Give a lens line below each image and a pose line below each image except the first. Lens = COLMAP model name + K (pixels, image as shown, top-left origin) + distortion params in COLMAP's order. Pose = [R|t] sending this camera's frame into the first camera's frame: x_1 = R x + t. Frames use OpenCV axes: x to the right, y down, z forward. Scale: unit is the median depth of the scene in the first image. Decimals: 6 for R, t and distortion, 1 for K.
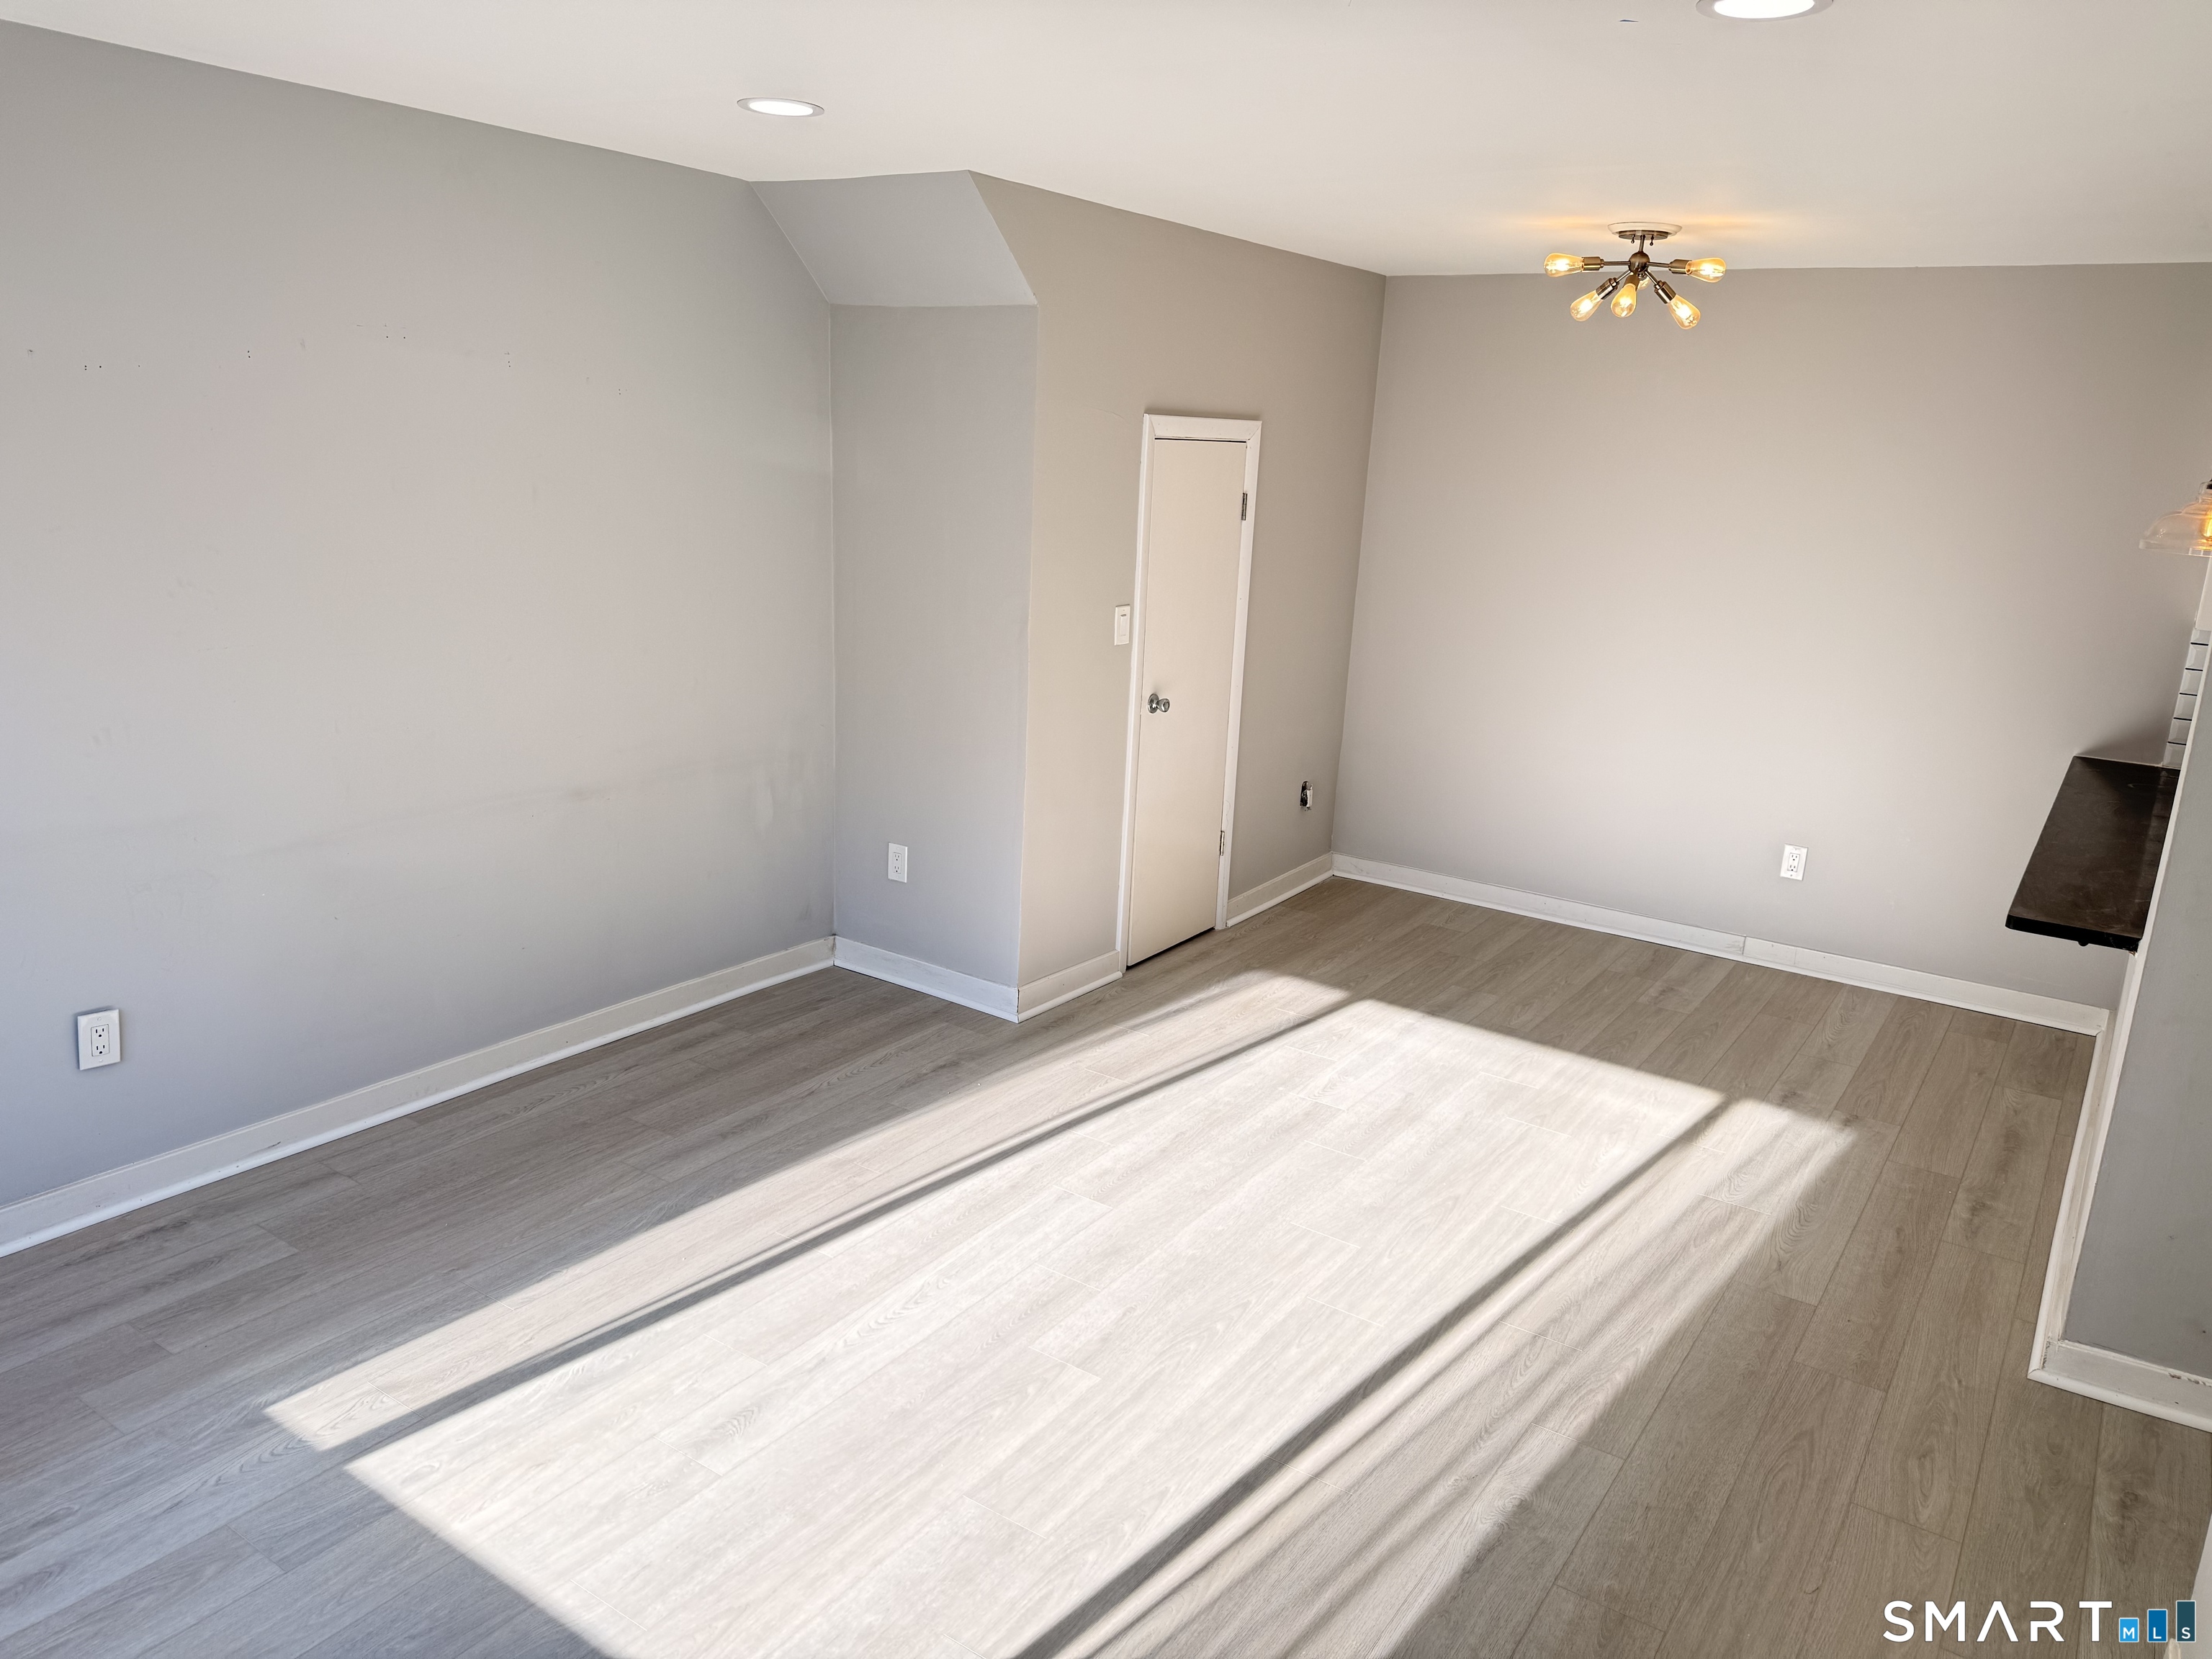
lens RADIAL K [[1538.9, 0, 1106.0], [0, 1538.9, 829.5], [0, 0, 1]] dist [0.102441, -0.140076]
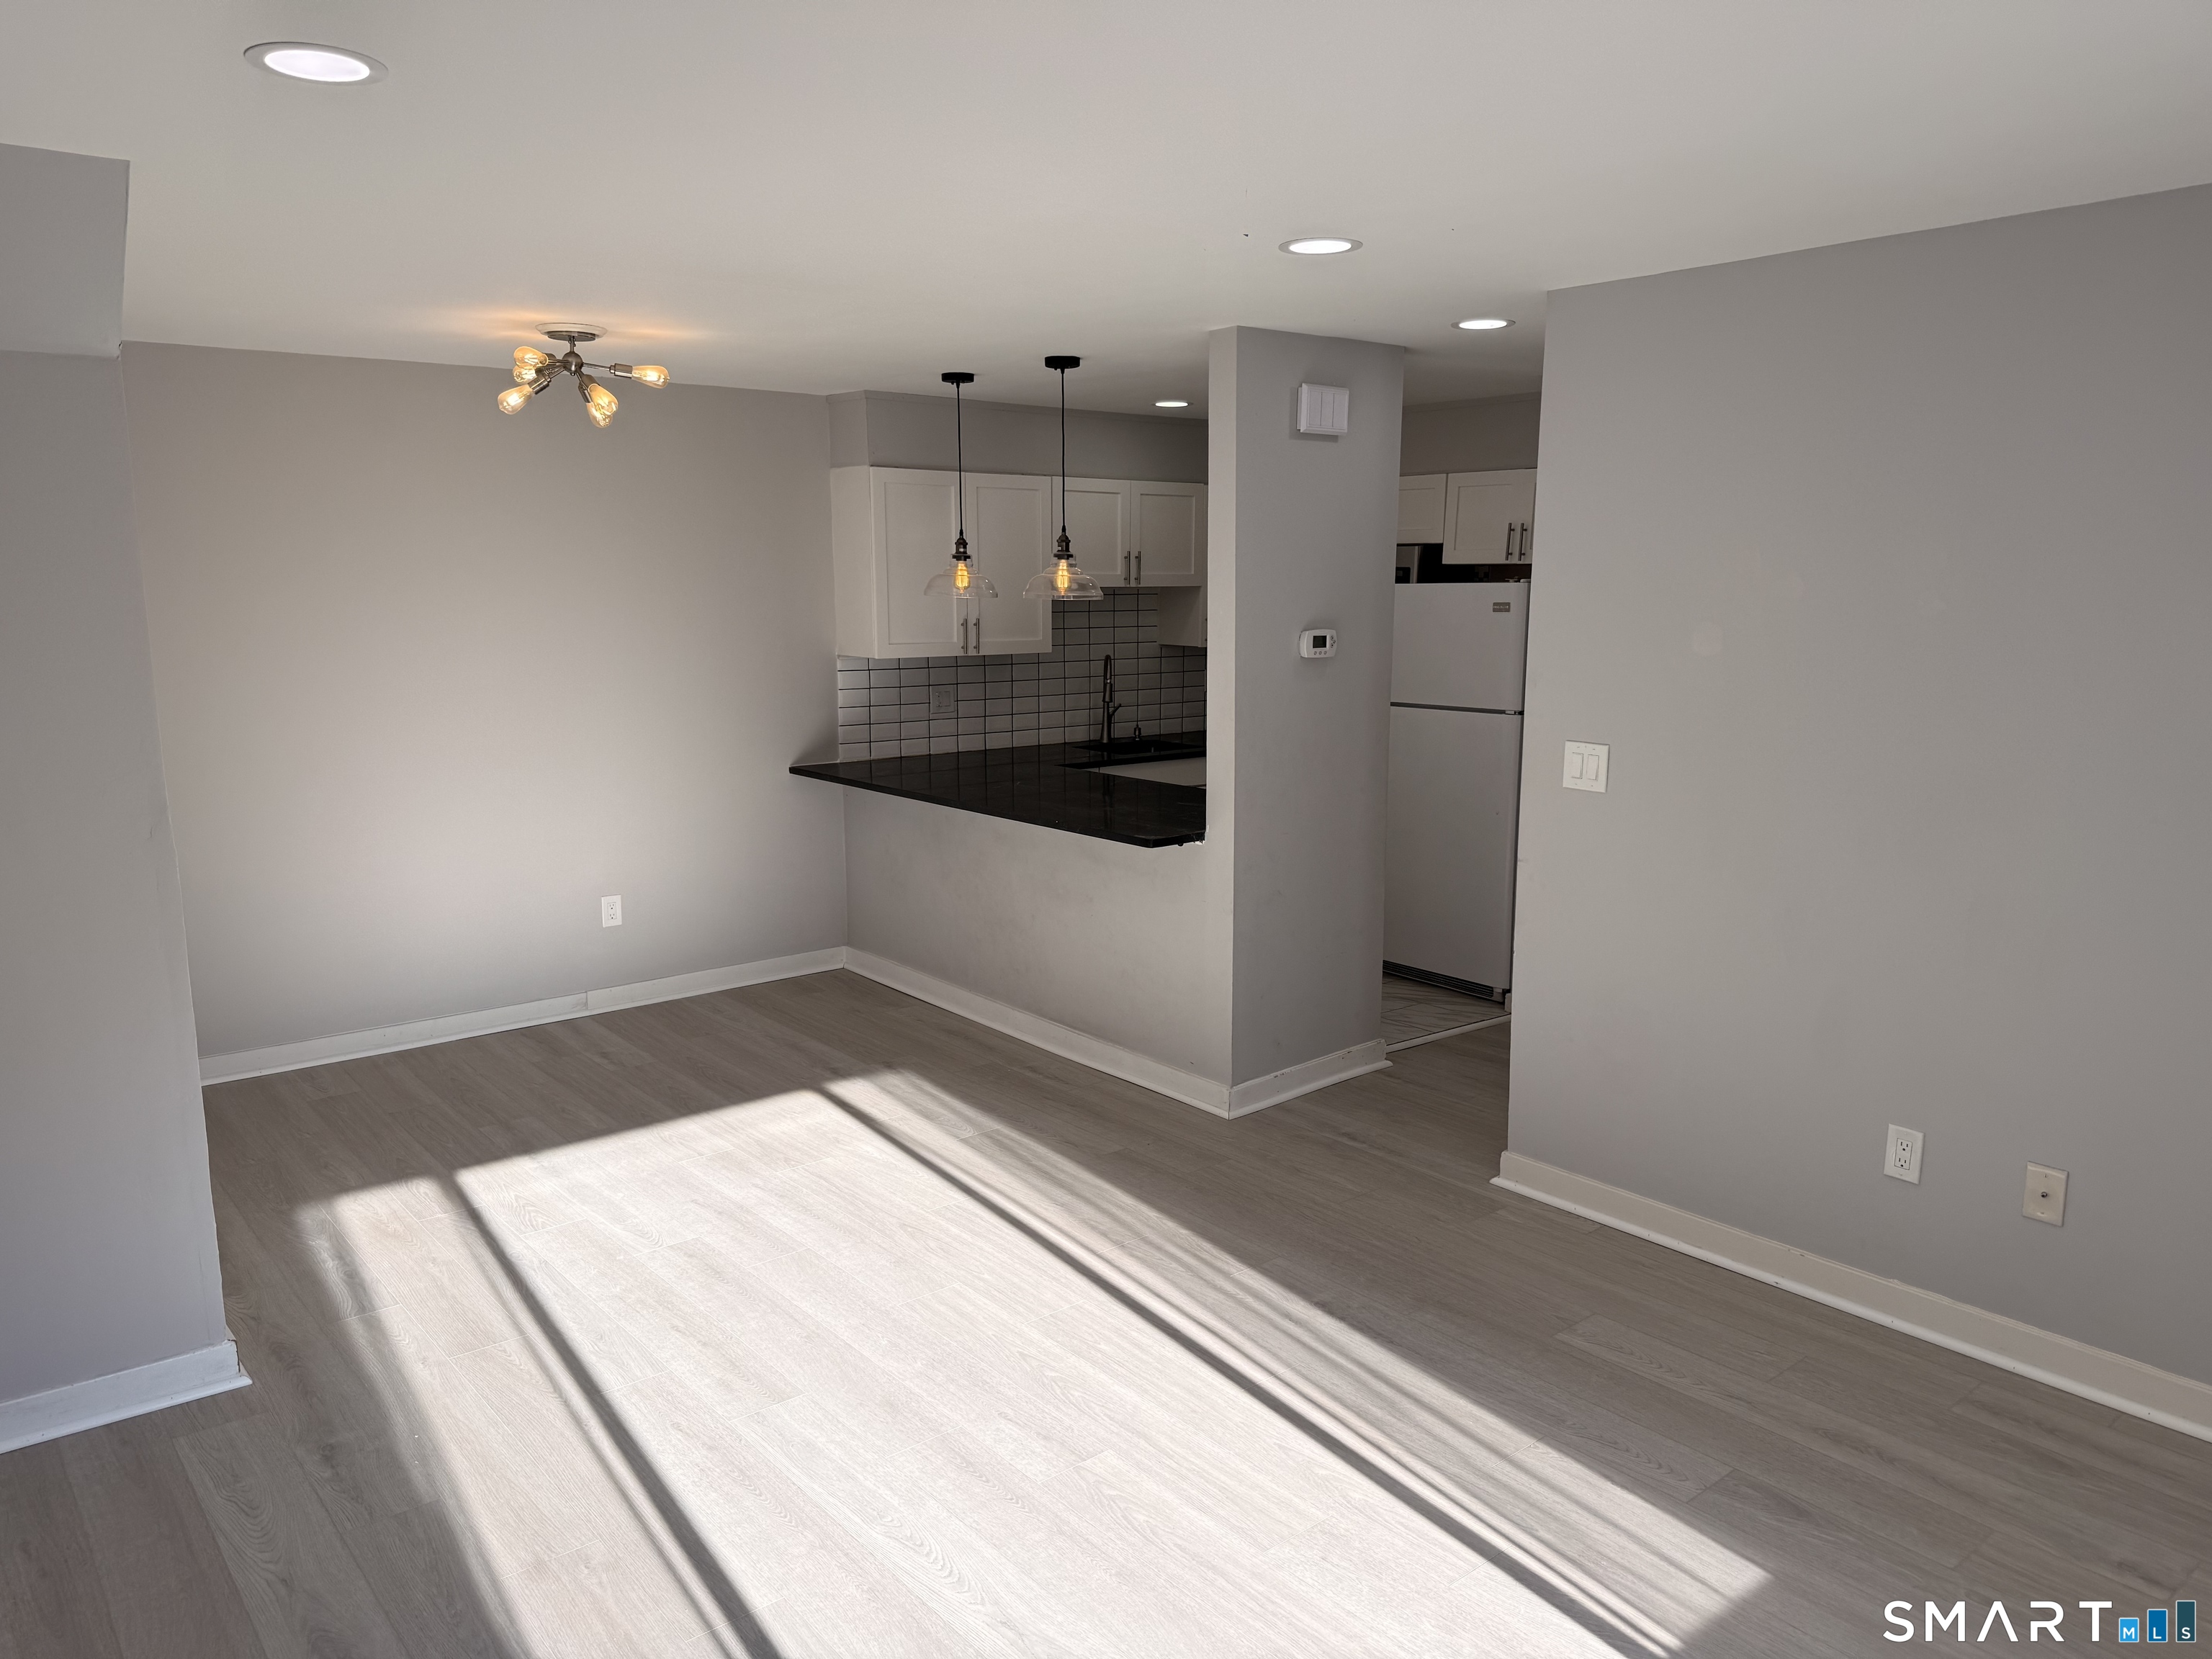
lens RADIAL K [[1538.9, 0, 1106.0], [0, 1538.9, 829.5], [0, 0, 1]] dist [0.102441, -0.140076]
pose [[0.276165, -0.202977, 0.939433, -0.583525], [0.249129, 0.959155, 0.134002, -0.114369], [-0.928261, 0.197034, 0.315452, 0.399952]]
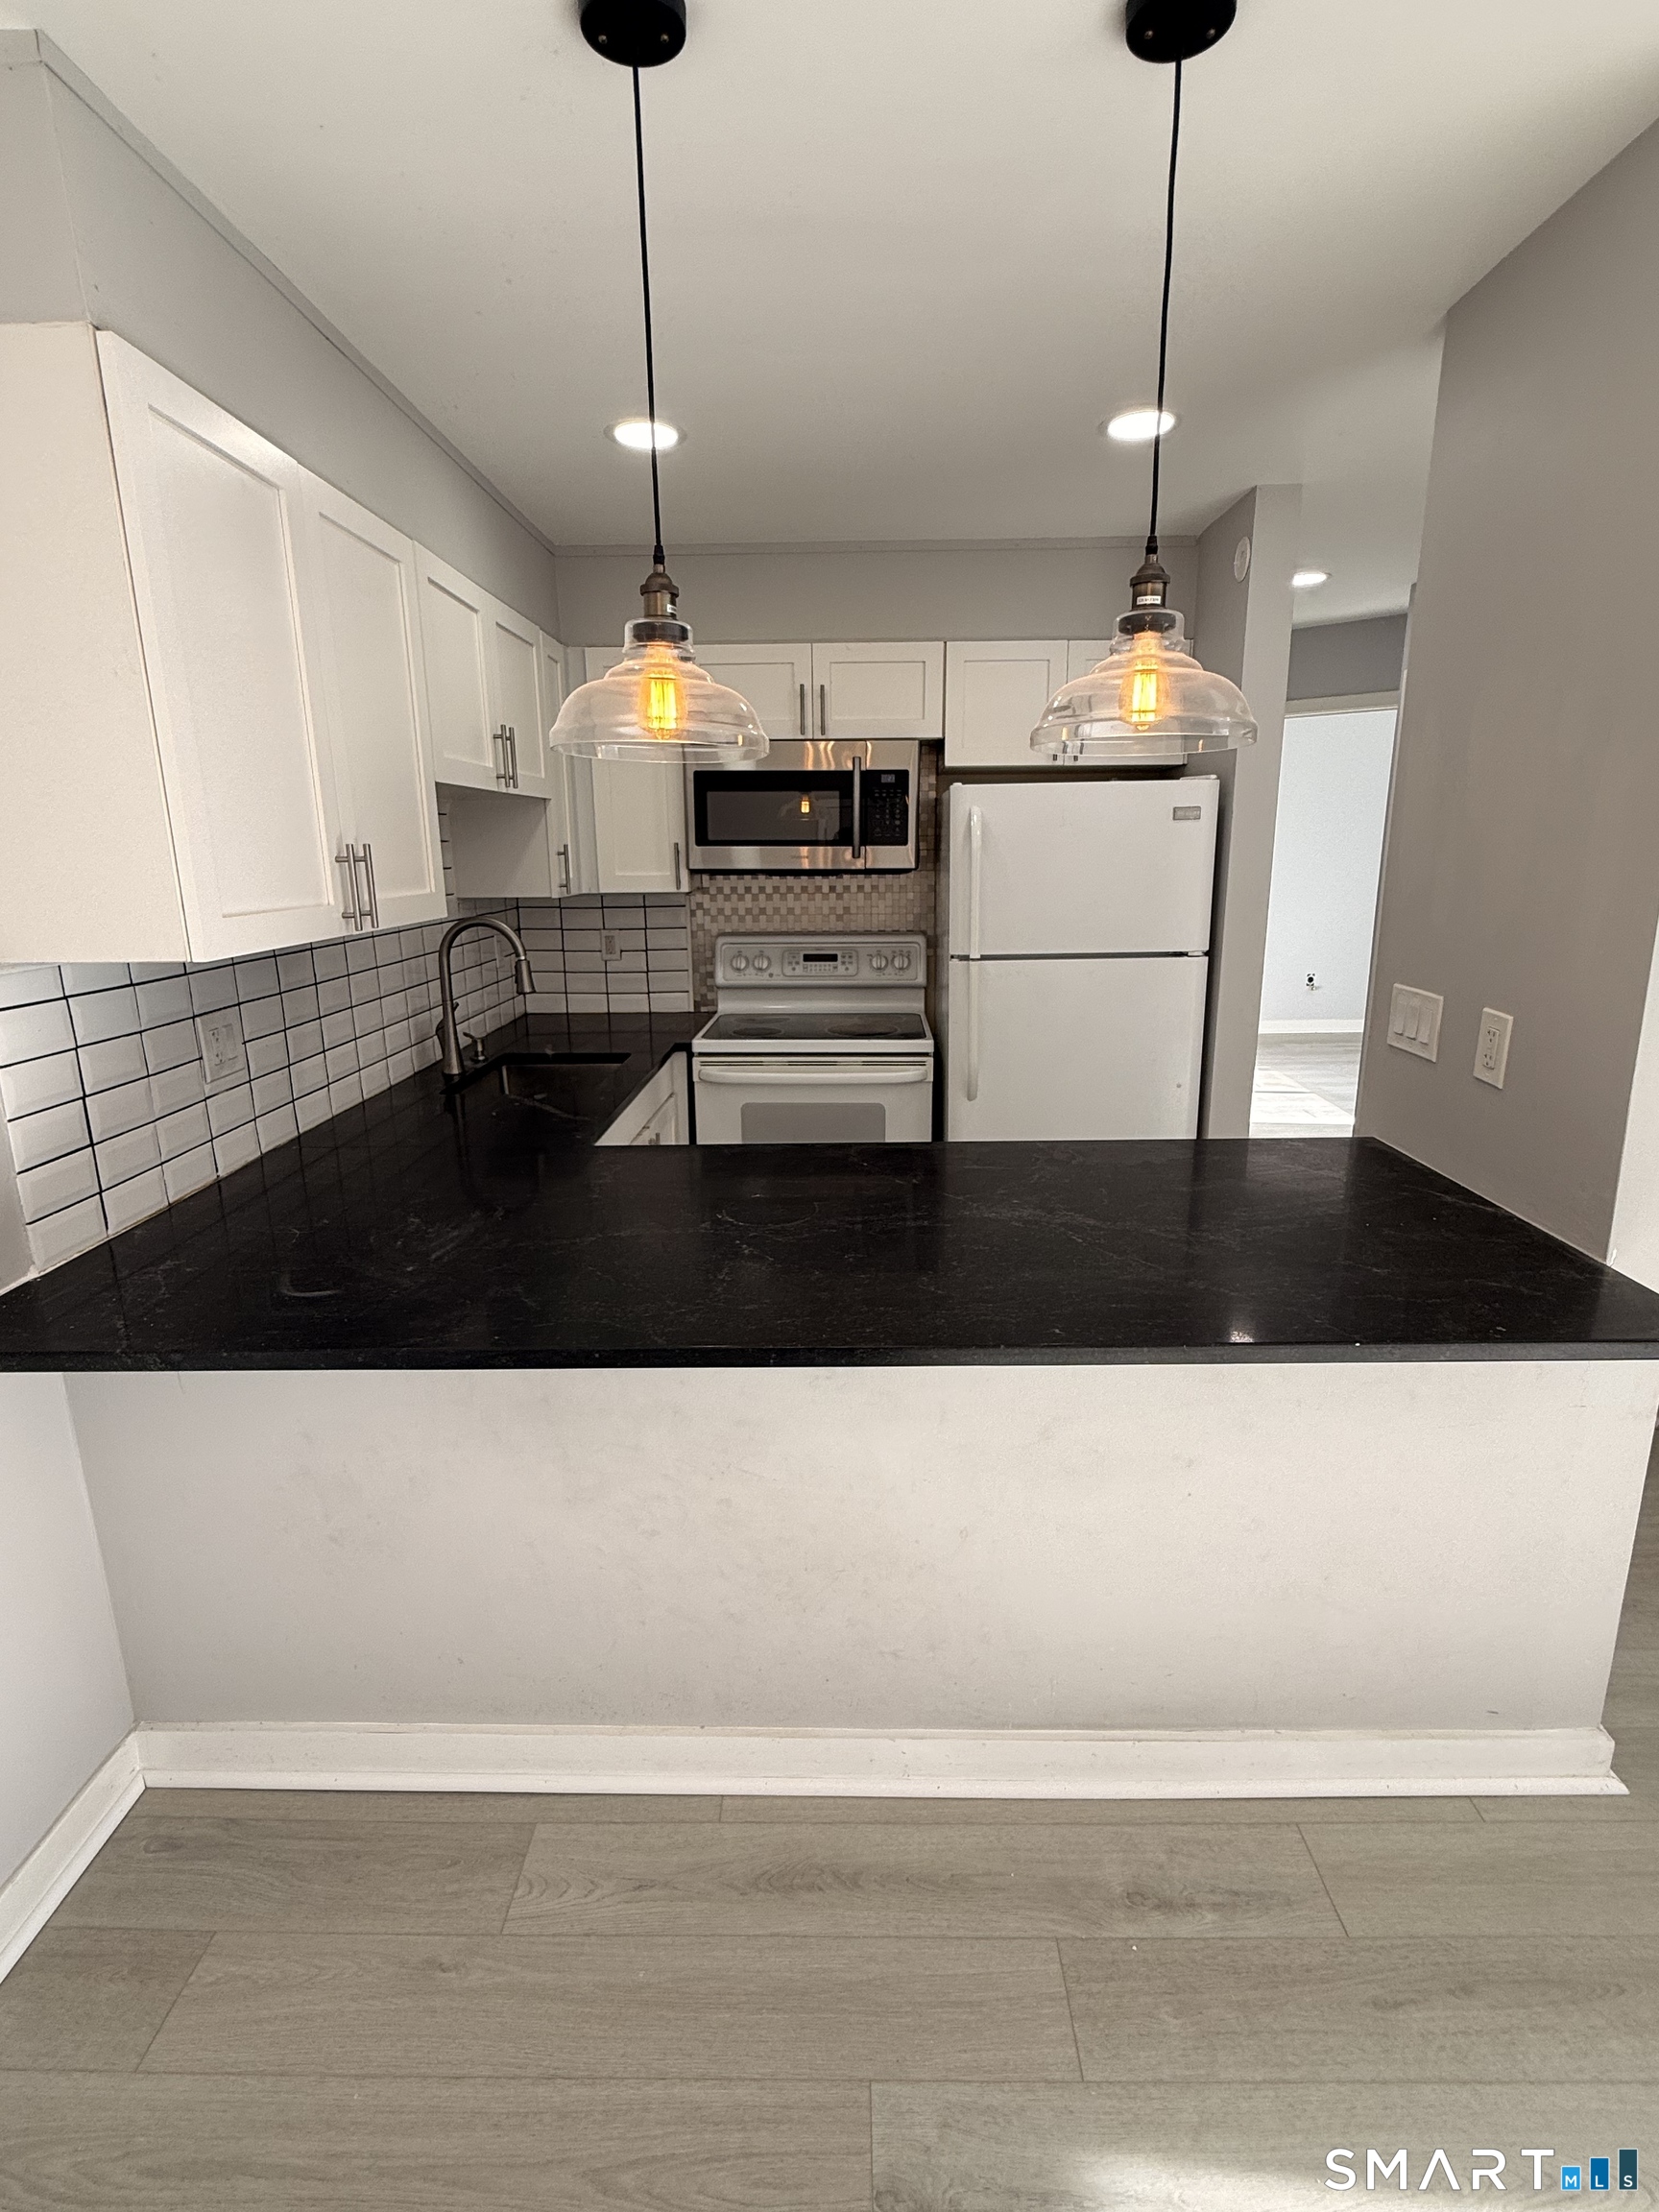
lens RADIAL K [[1034.4, 0, 831.1], [0, 1034.4, 1096.6], [0, 0, 1]] dist [-0.002451, -0.000176]
pose [[-0.555577, -0.234483, 0.797717, 0.333968], [0.193741, 0.896494, 0.398451, -0.177890], [-0.808578, 0.375920, -0.452642, 1.002145]]
